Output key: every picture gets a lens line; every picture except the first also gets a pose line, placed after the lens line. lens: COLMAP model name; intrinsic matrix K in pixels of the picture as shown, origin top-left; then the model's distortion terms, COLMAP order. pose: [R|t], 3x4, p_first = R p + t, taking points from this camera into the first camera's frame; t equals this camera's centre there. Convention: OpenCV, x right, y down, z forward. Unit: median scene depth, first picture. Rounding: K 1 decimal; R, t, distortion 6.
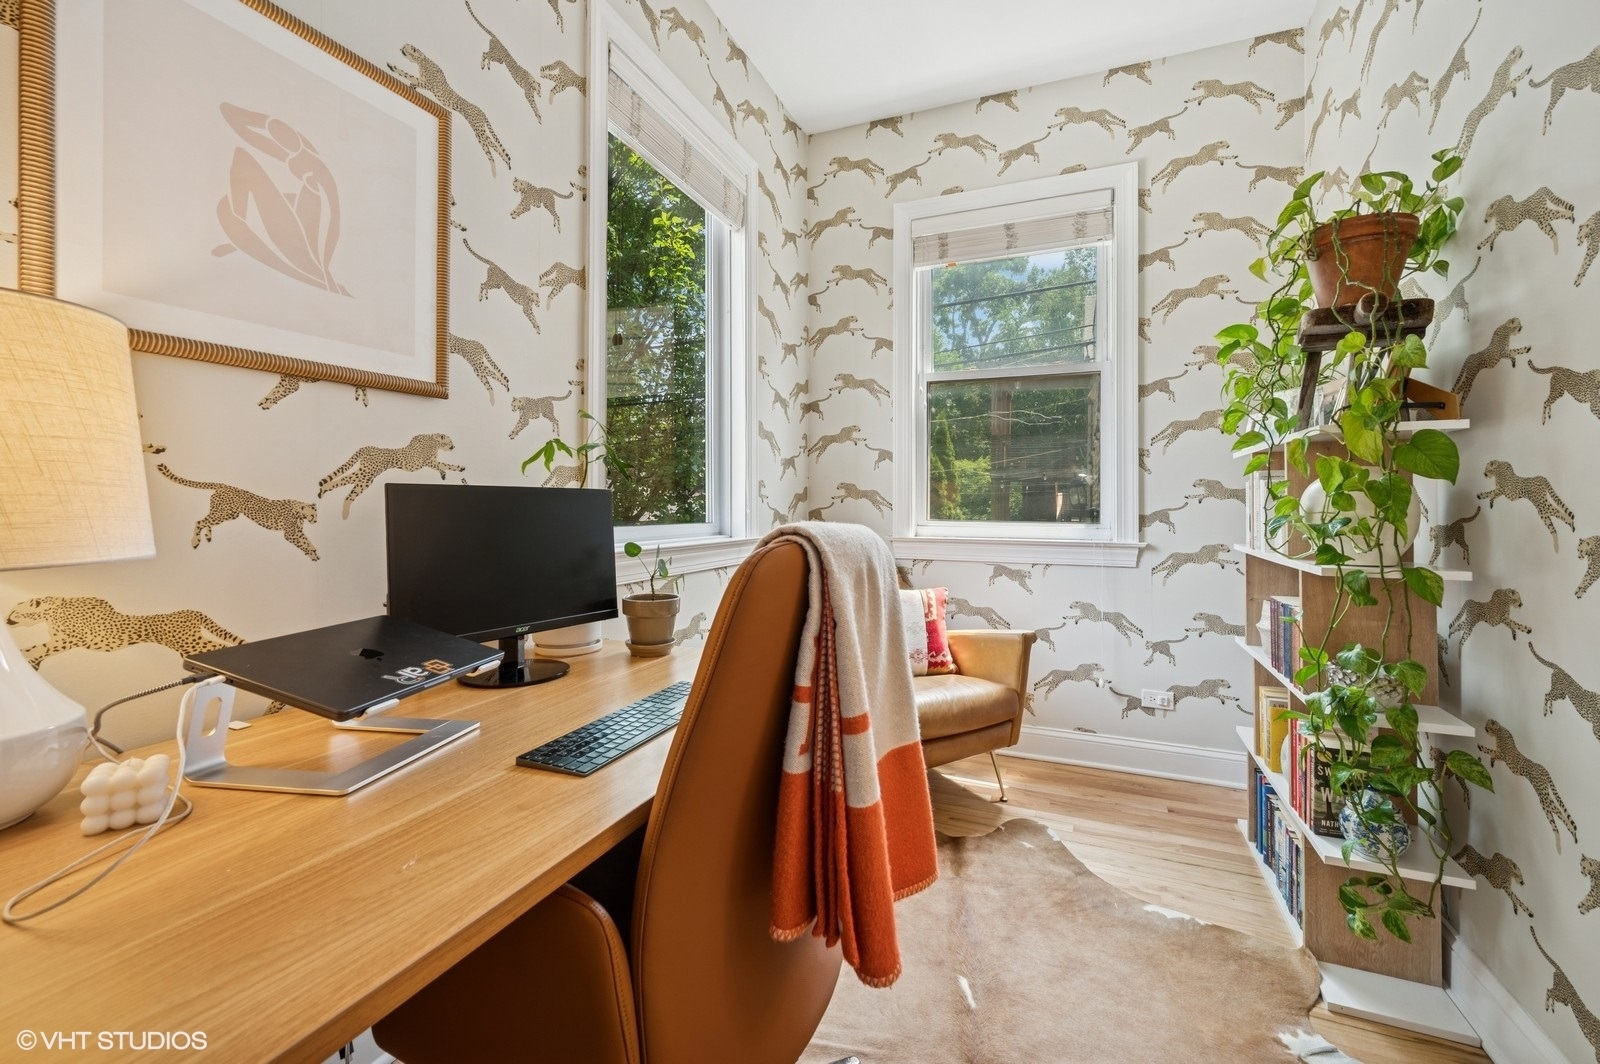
lens RADIAL K [[638.4, 0, 771.0], [0, 638.4, 502.3], [0, 0, 1]] dist [-0.007227, 0.001092]
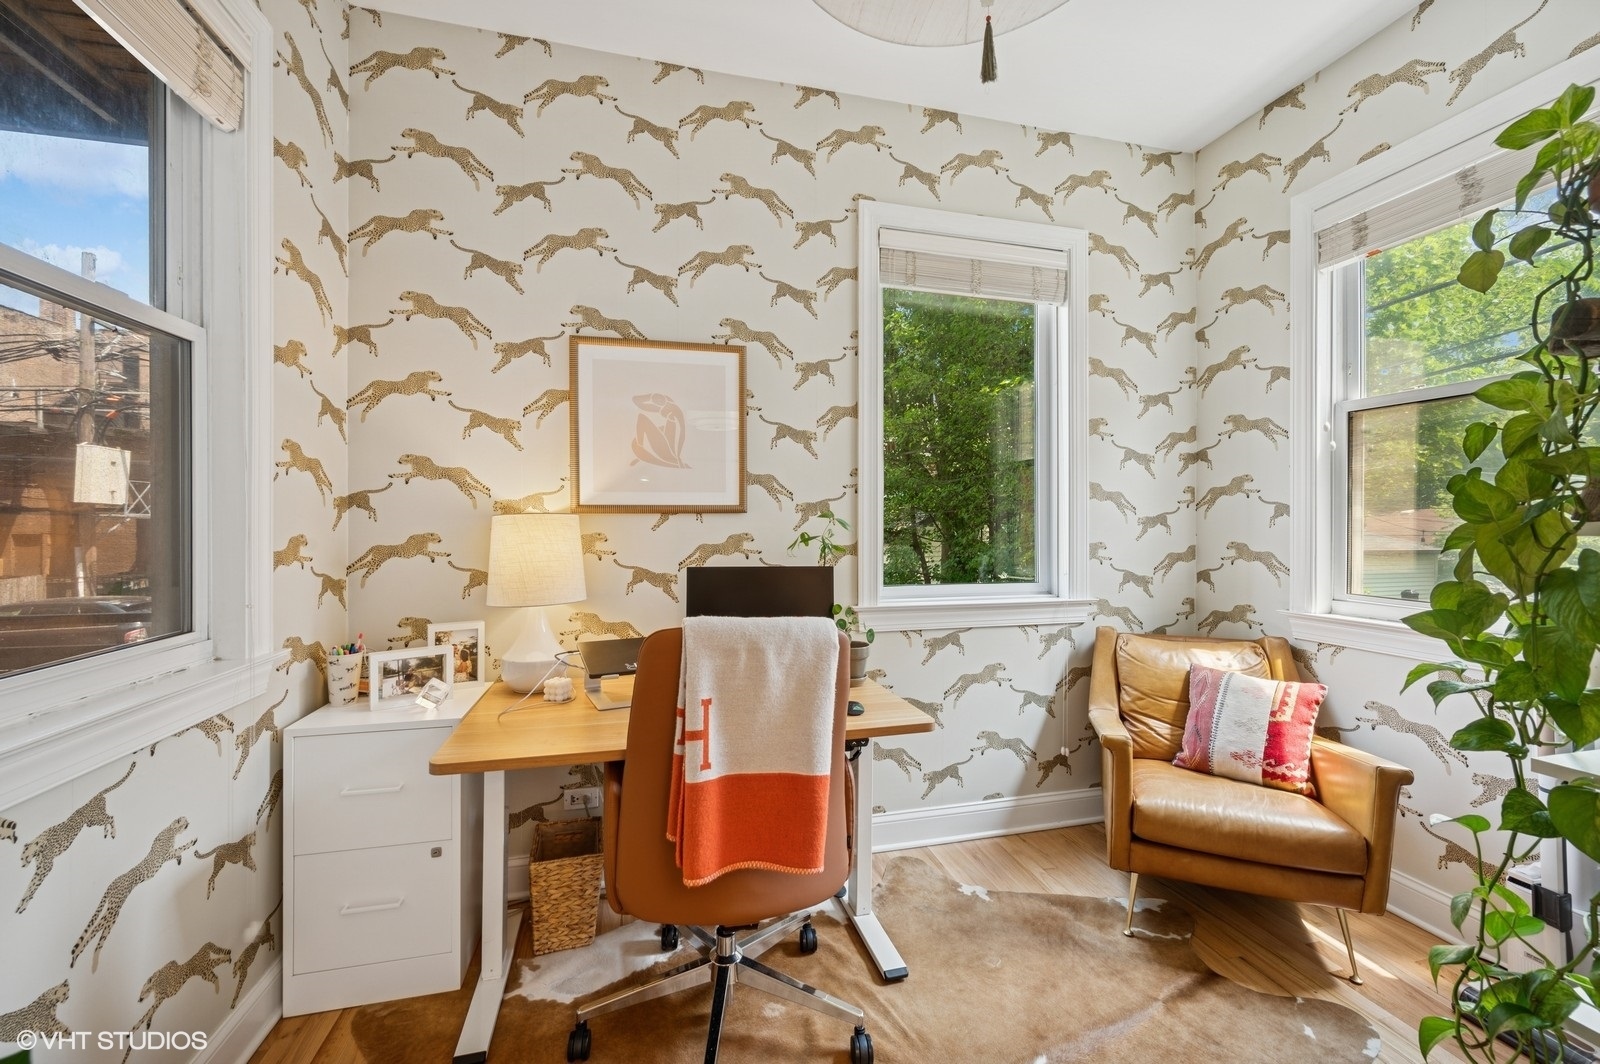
lens RADIAL K [[638.4, 0, 836.2], [0, 638.4, 520.3], [0, 0, 1]] dist [-0.007227, 0.001092]
pose [[0.631605, -0.010370, -0.775221, 0.569765], [0.006807, 0.999946, -0.007831, -0.073516], [0.775261, -0.000331, 0.631641, 0.057103]]
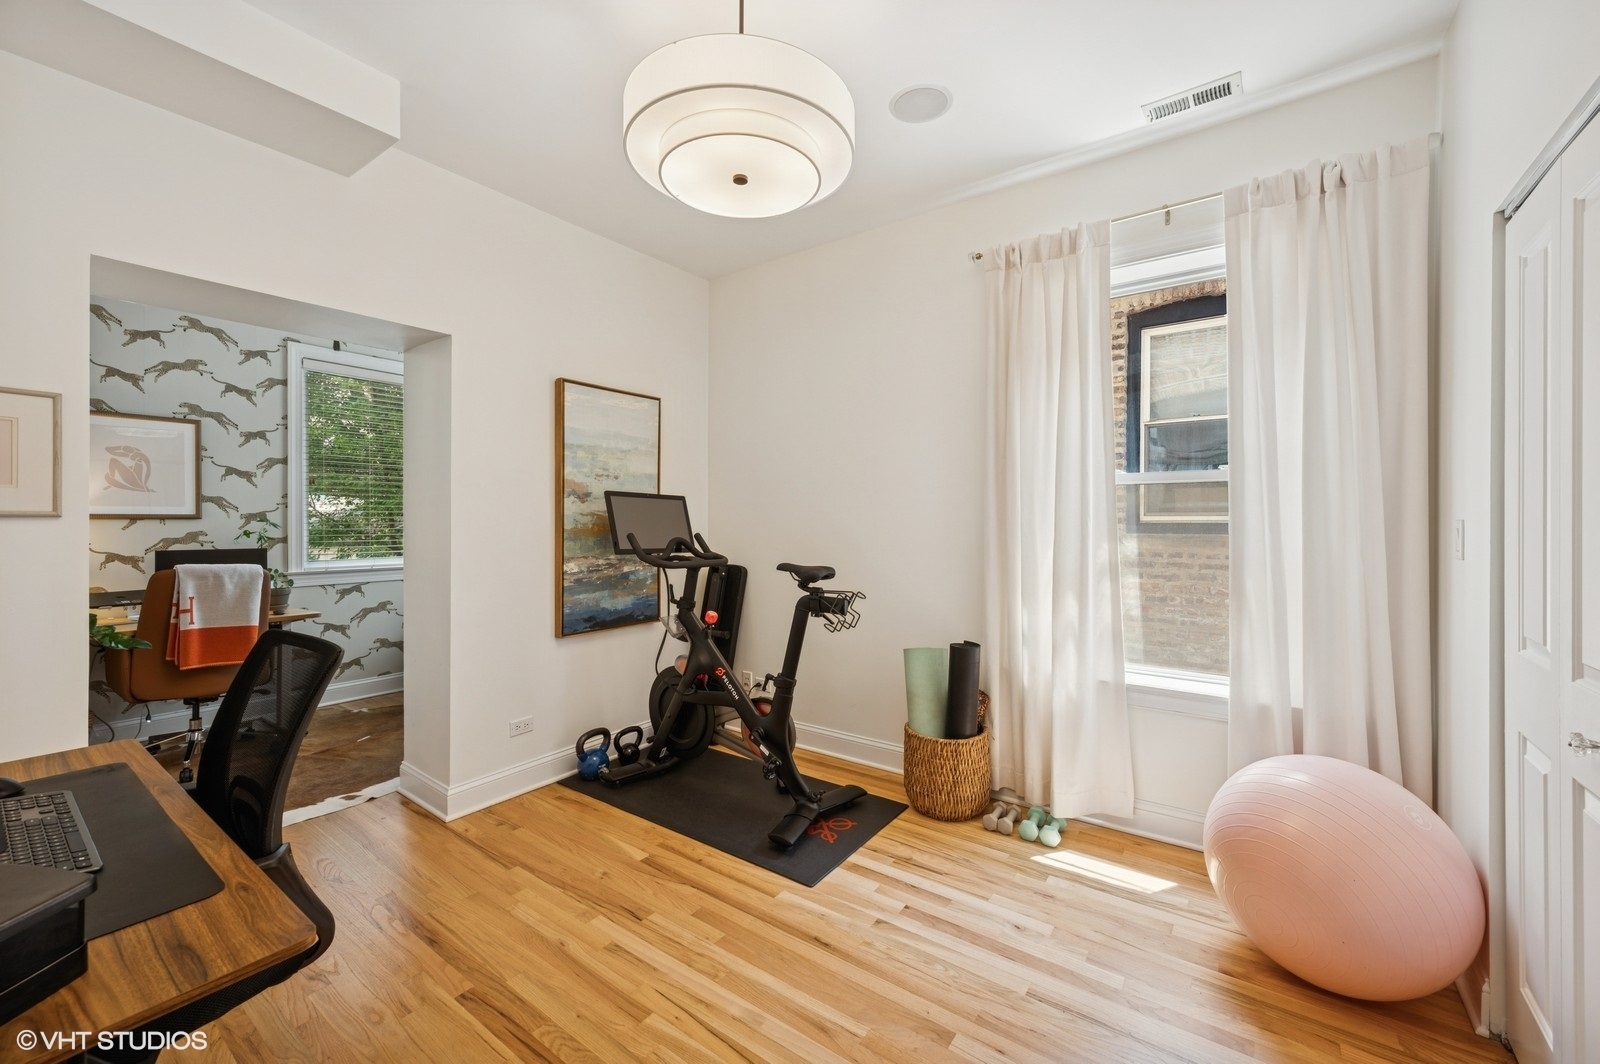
lens RADIAL K [[638.4, 0, 814.9], [0, 638.4, 523.9], [0, 0, 1]] dist [-0.007227, 0.001092]
pose [[0.976609, -0.012370, -0.214669, 1.657296], [0.012555, 0.999921, -0.000502, -0.059692], [0.214658, -0.002205, 0.976687, -0.716230]]
